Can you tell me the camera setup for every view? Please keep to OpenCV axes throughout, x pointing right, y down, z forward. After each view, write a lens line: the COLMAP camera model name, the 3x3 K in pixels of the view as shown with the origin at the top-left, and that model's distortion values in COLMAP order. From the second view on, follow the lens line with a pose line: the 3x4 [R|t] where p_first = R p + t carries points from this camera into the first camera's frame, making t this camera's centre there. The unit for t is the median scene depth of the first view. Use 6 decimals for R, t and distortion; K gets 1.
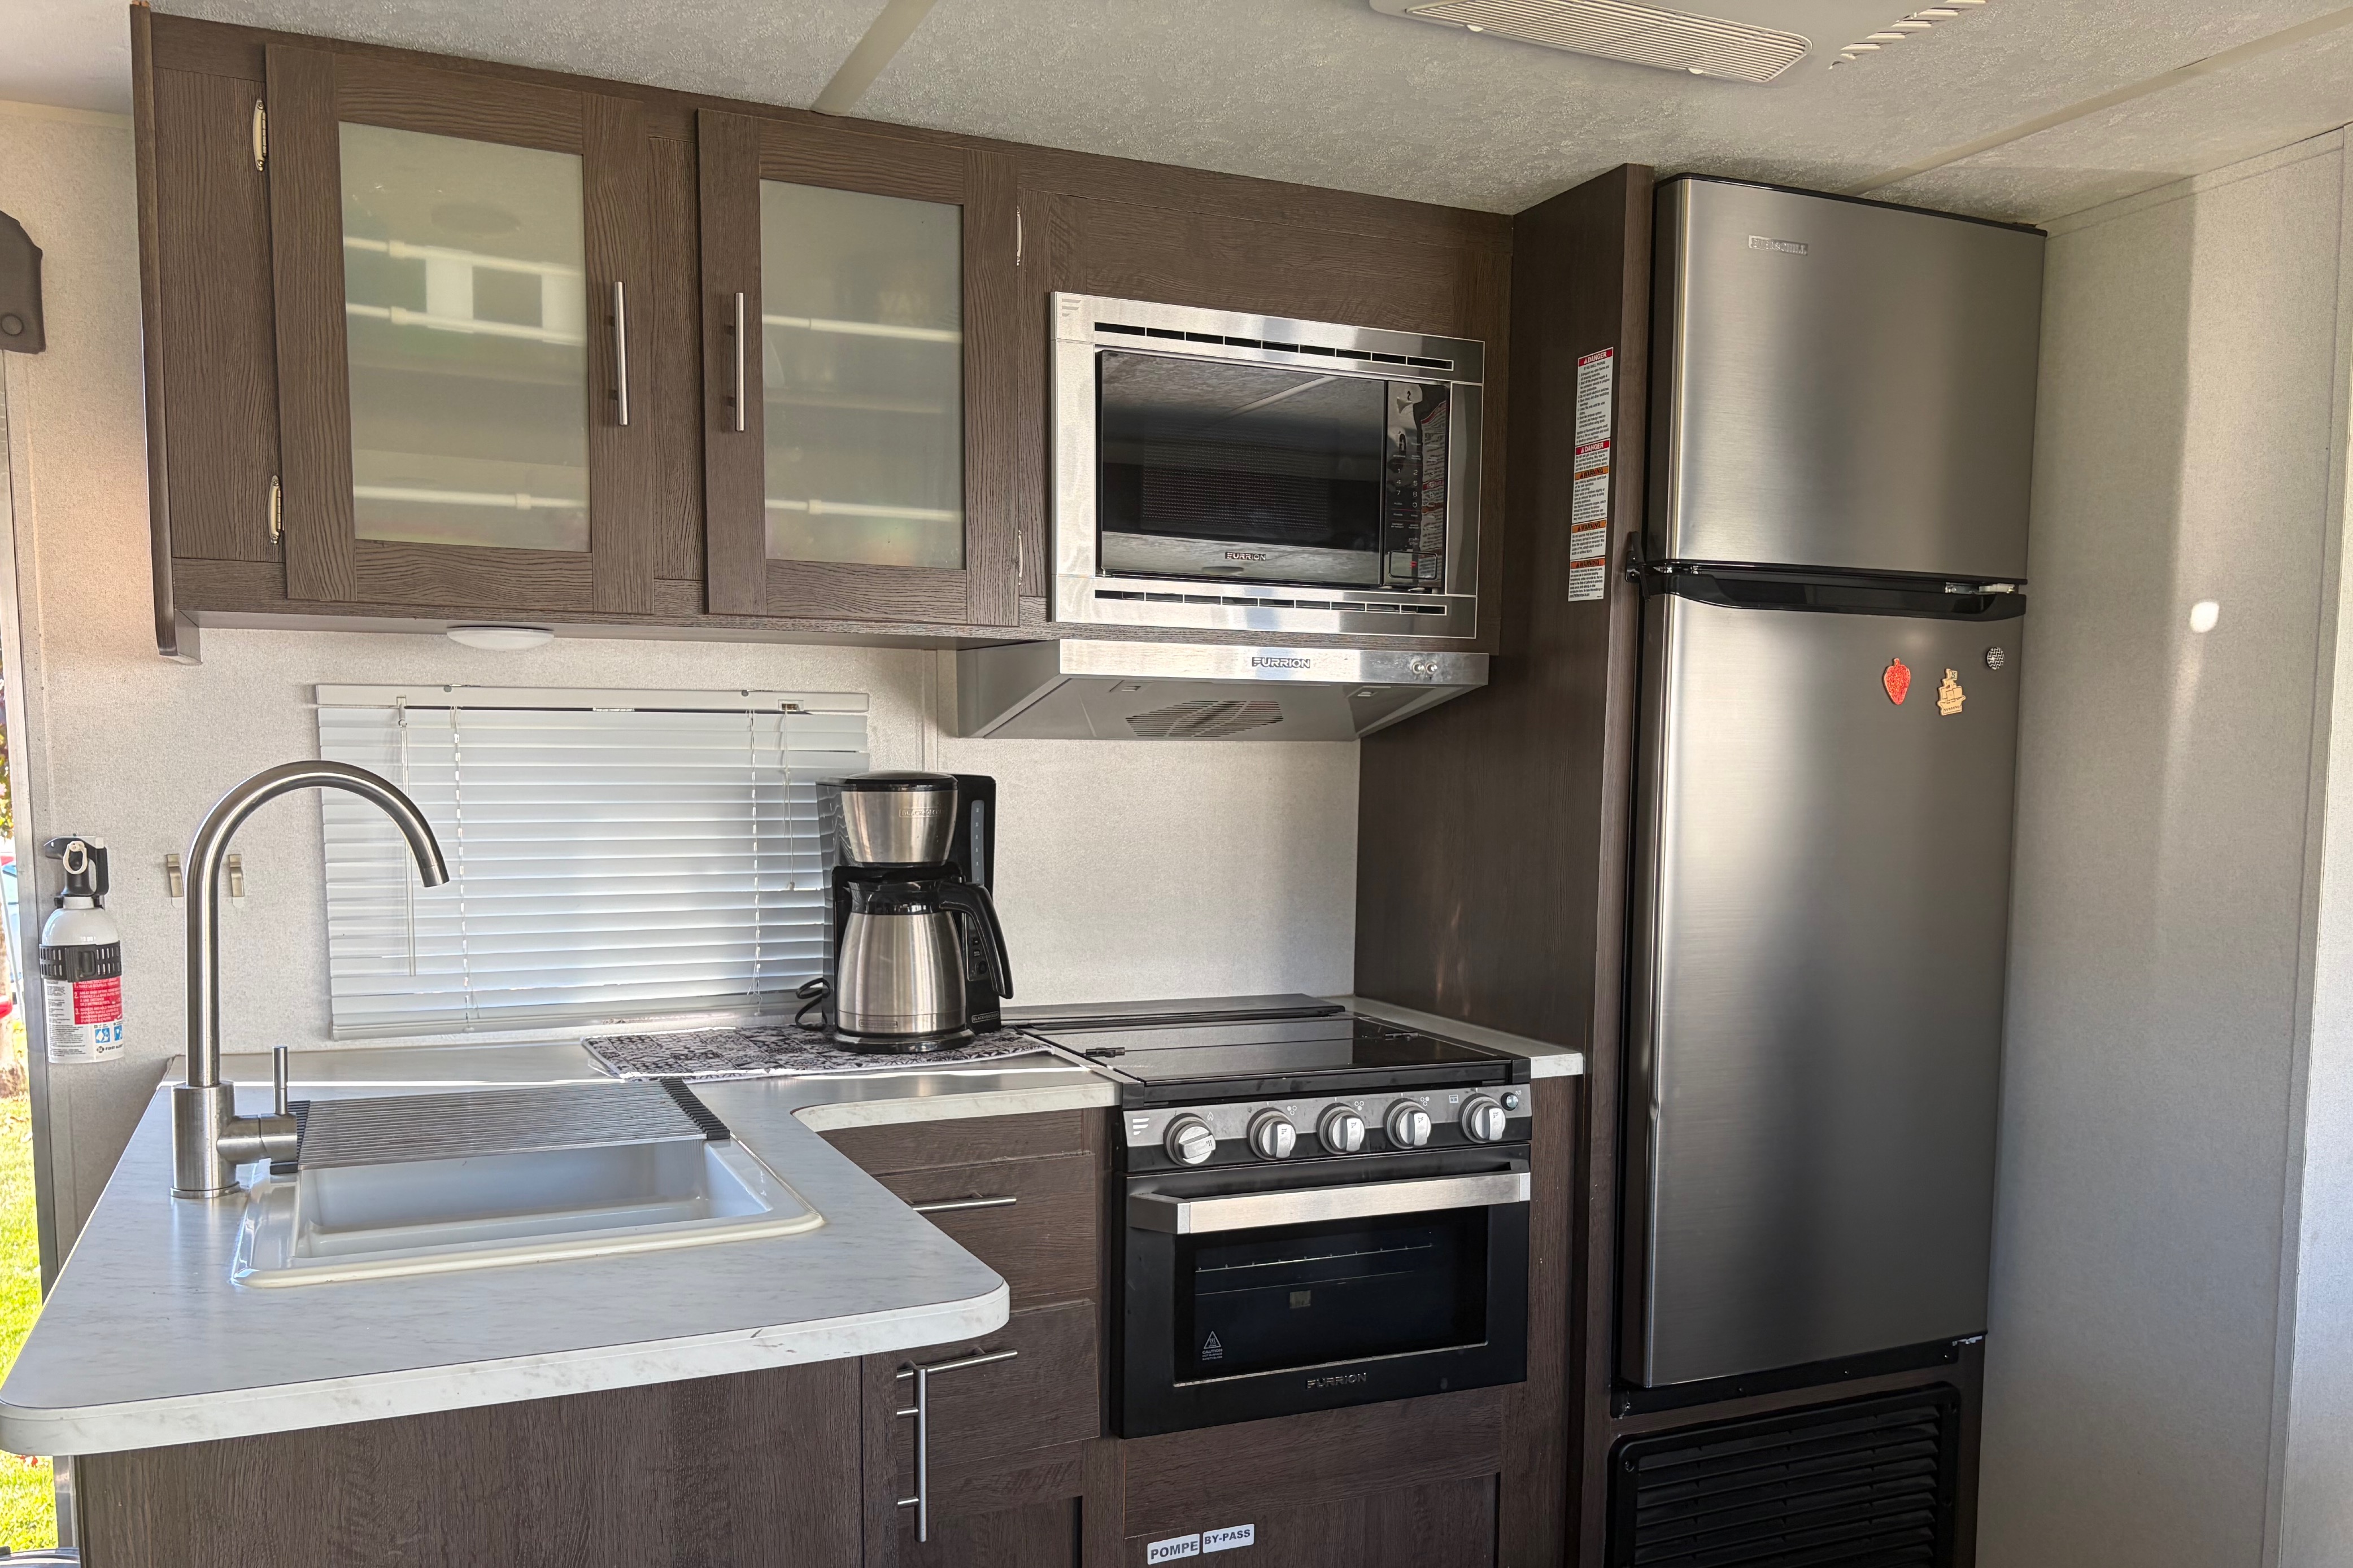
lens RADIAL K [[1847.7, 0, 1178.2], [0, 1847.7, 931.8], [0, 0, 1]] dist [0.095191, -0.116797]
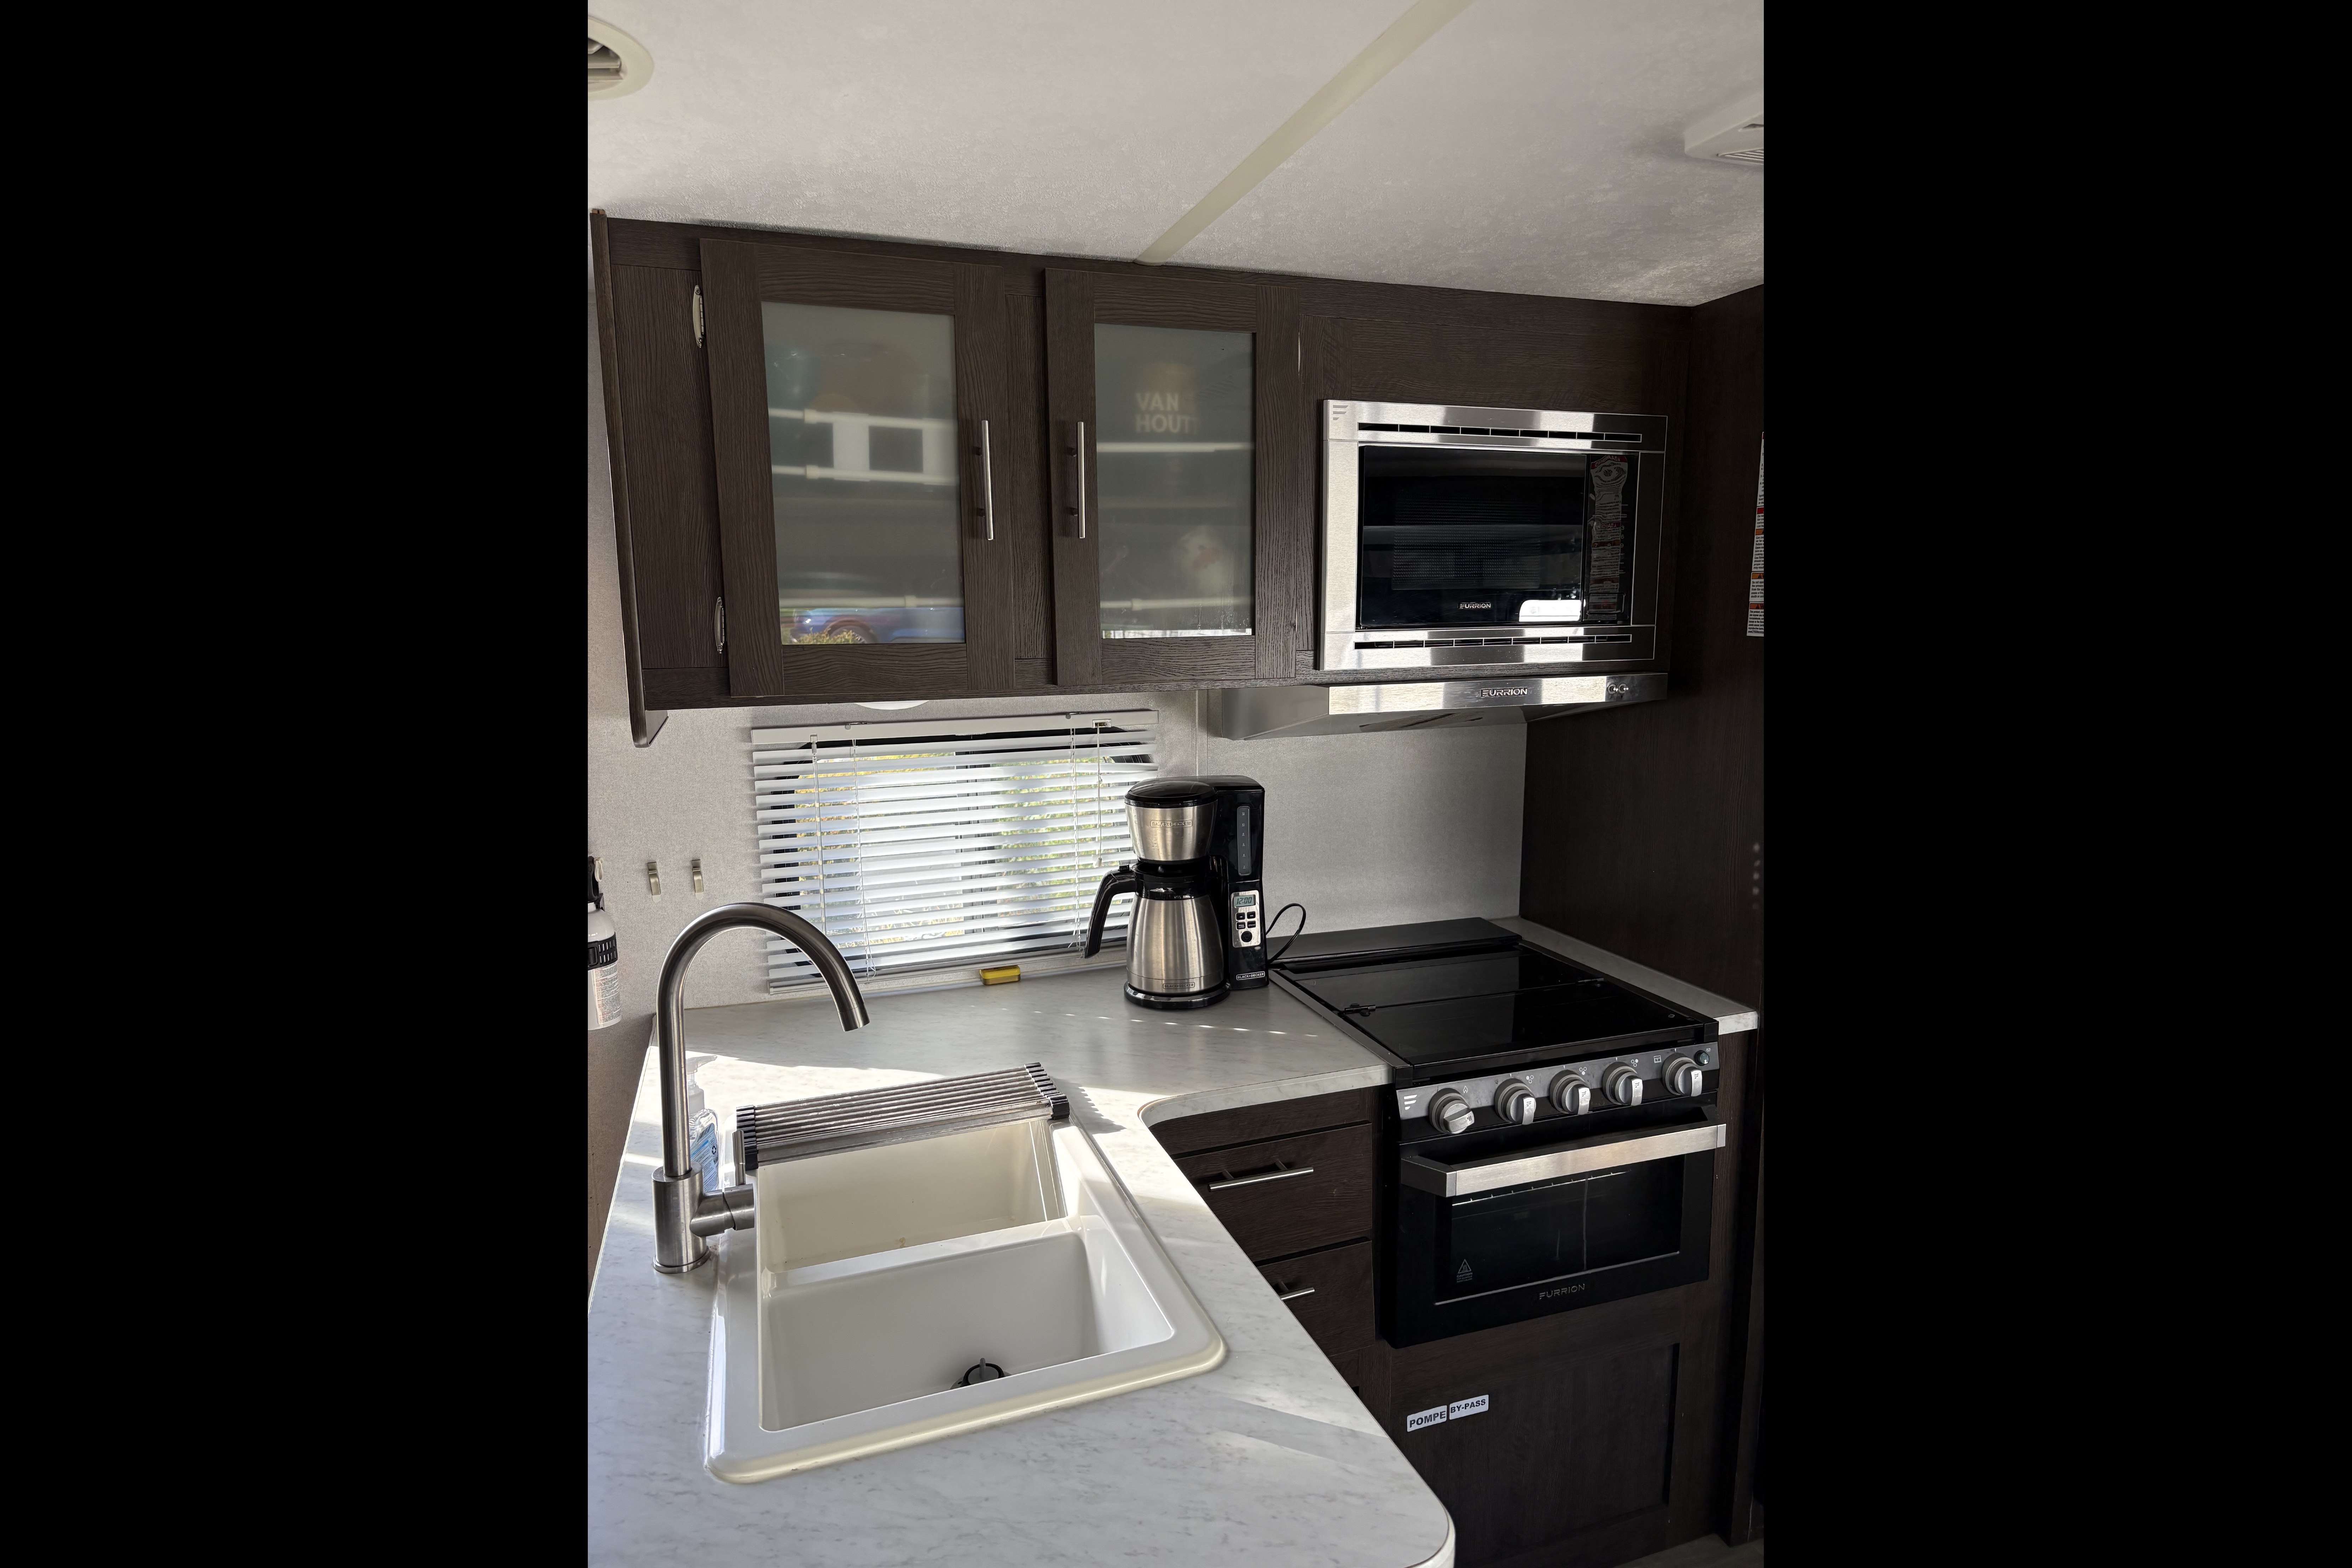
lens RADIAL K [[1154.4, 0, 1141.0], [0, 1154.4, 785.0], [0, 0, 1]] dist [0.003447, 0.000172]
pose [[0.995185, -0.006204, -0.097815, -0.119821], [0.011697, 0.998380, 0.055682, -0.144153], [0.097311, -0.056558, 0.993646, 0.244949]]
